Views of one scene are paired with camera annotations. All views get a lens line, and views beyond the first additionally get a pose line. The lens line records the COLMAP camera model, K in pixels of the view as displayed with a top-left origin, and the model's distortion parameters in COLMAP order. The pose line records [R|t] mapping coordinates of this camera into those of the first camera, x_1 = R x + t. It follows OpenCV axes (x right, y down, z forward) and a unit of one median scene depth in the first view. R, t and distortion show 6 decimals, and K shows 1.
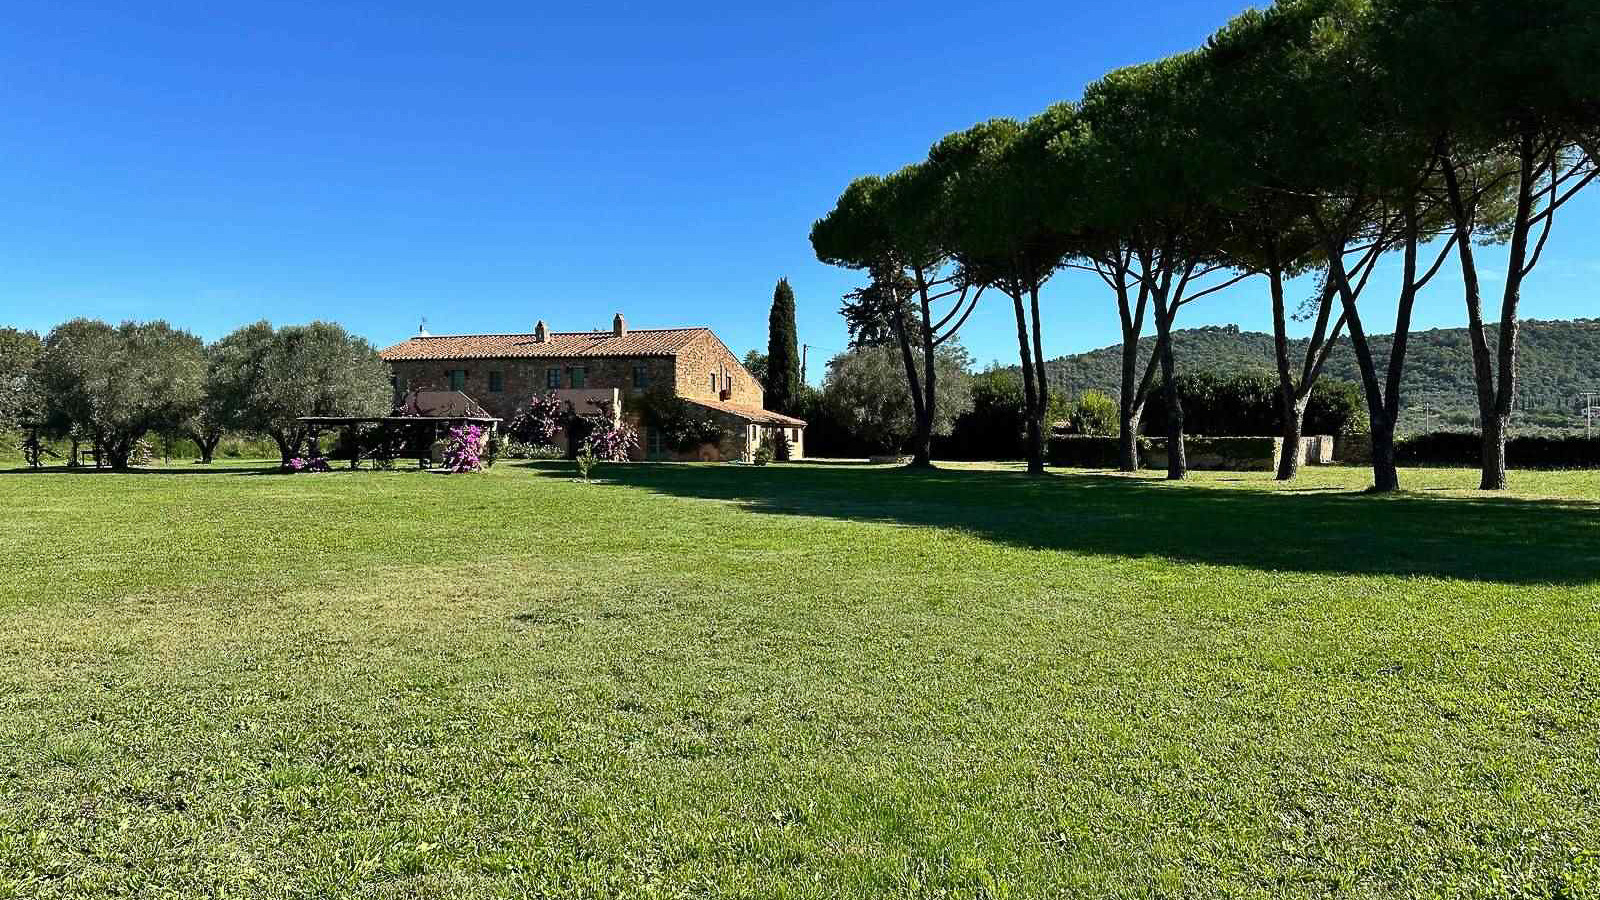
lens RADIAL K [[1109.6, 0, 800.0], [0, 1109.6, 450.0], [0, 0, 1]] dist [0.173751, -0.274494]
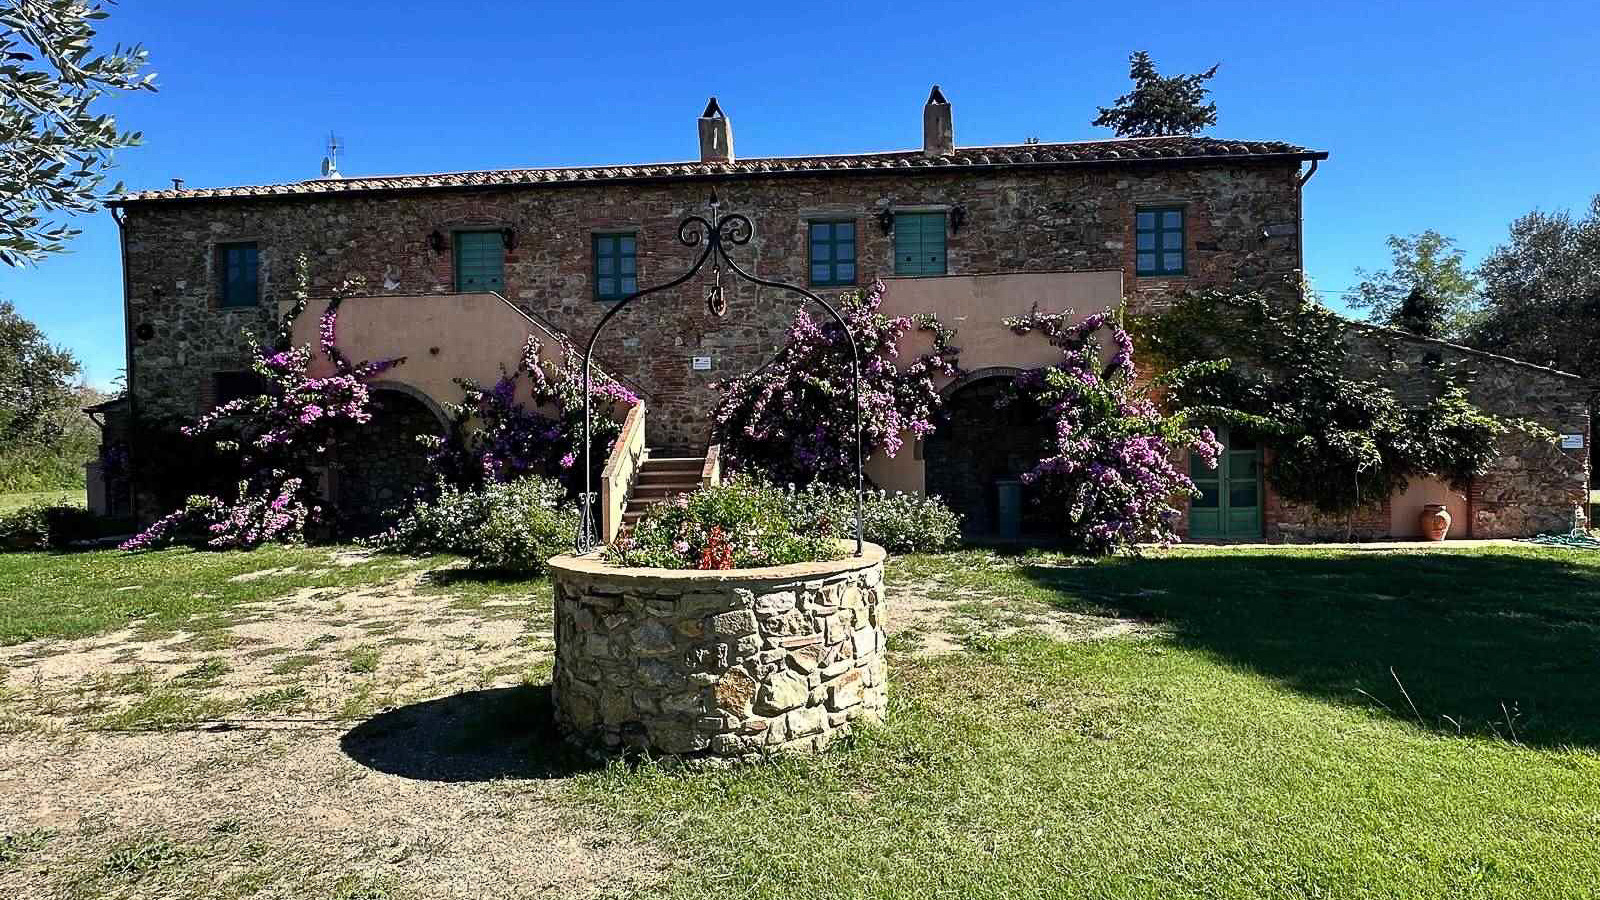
lens RADIAL K [[955.2, 0, 800.0], [0, 955.2, 450.0], [0, 0, 1]] dist [0.000513, -0.001286]
pose [[0.986077, -0.014321, 0.165671, -0.277157], [0.013430, 0.999889, 0.006496, -0.015188], [-0.165745, -0.004181, 0.986160, 0.782525]]
